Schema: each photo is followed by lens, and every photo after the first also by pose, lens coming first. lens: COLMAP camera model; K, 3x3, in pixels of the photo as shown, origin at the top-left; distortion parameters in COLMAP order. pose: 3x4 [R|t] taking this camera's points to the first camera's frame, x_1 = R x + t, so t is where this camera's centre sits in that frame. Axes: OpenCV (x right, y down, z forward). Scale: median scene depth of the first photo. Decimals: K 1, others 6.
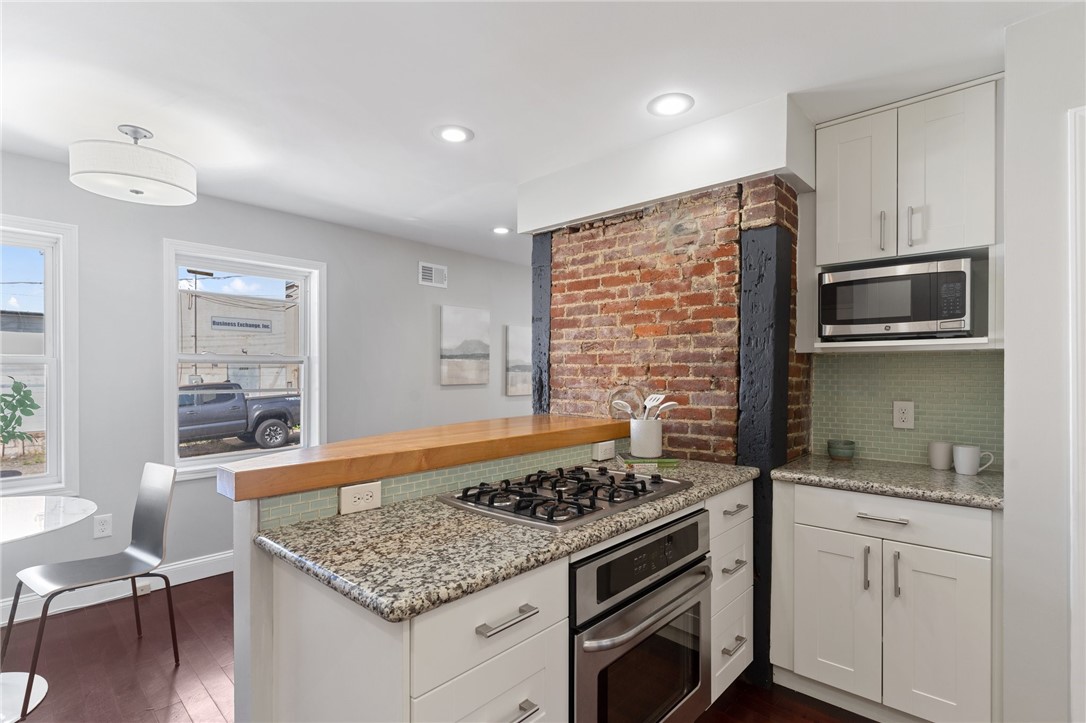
lens RADIAL K [[524.8, 0, 537.8], [0, 524.8, 368.2], [0, 0, 1]] dist [0.004376, -0.000240]
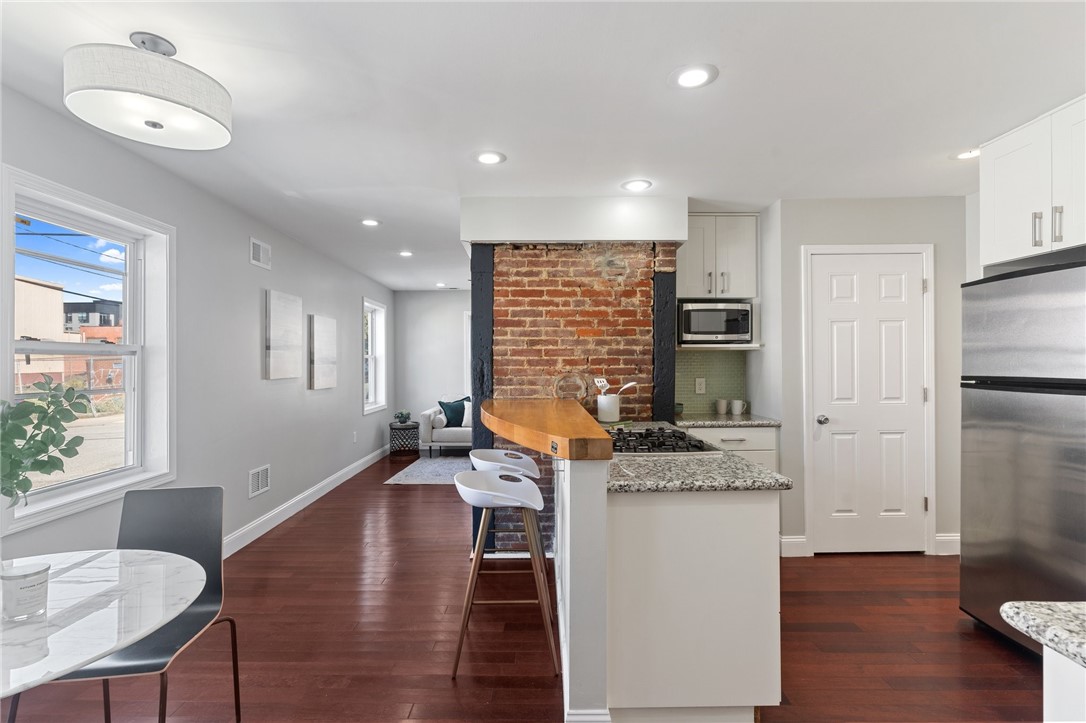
lens RADIAL K [[524.8, 0, 538.7], [0, 524.8, 359.0], [0, 0, 1]] dist [0.004376, -0.000240]
pose [[0.728958, -0.000752, 0.684558, -0.851083], [0.002163, 0.999997, -0.001205, -0.000549], [-0.684555, 0.002359, 0.728957, 0.082679]]
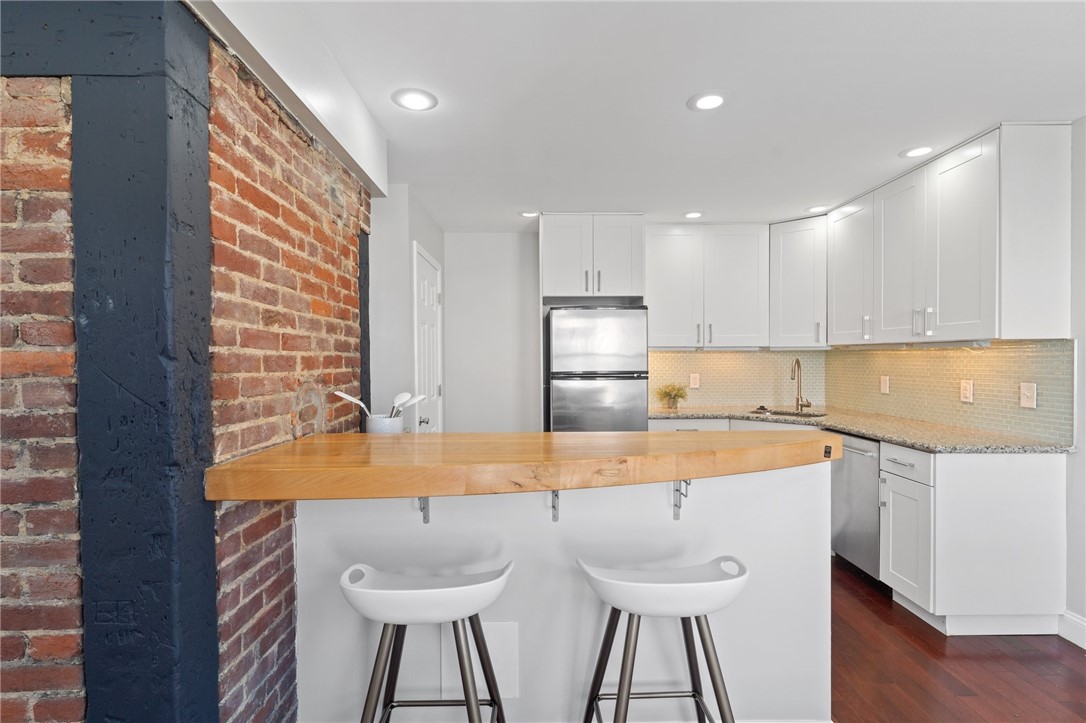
lens RADIAL K [[524.8, 0, 547.7], [0, 524.8, 365.0], [0, 0, 1]] dist [0.004376, -0.000240]
pose [[-0.704257, -0.003349, 0.709938, -0.559887], [-0.001611, 0.999994, 0.003119, 0.006820], [-0.709944, 0.001053, -0.704258, 1.326057]]
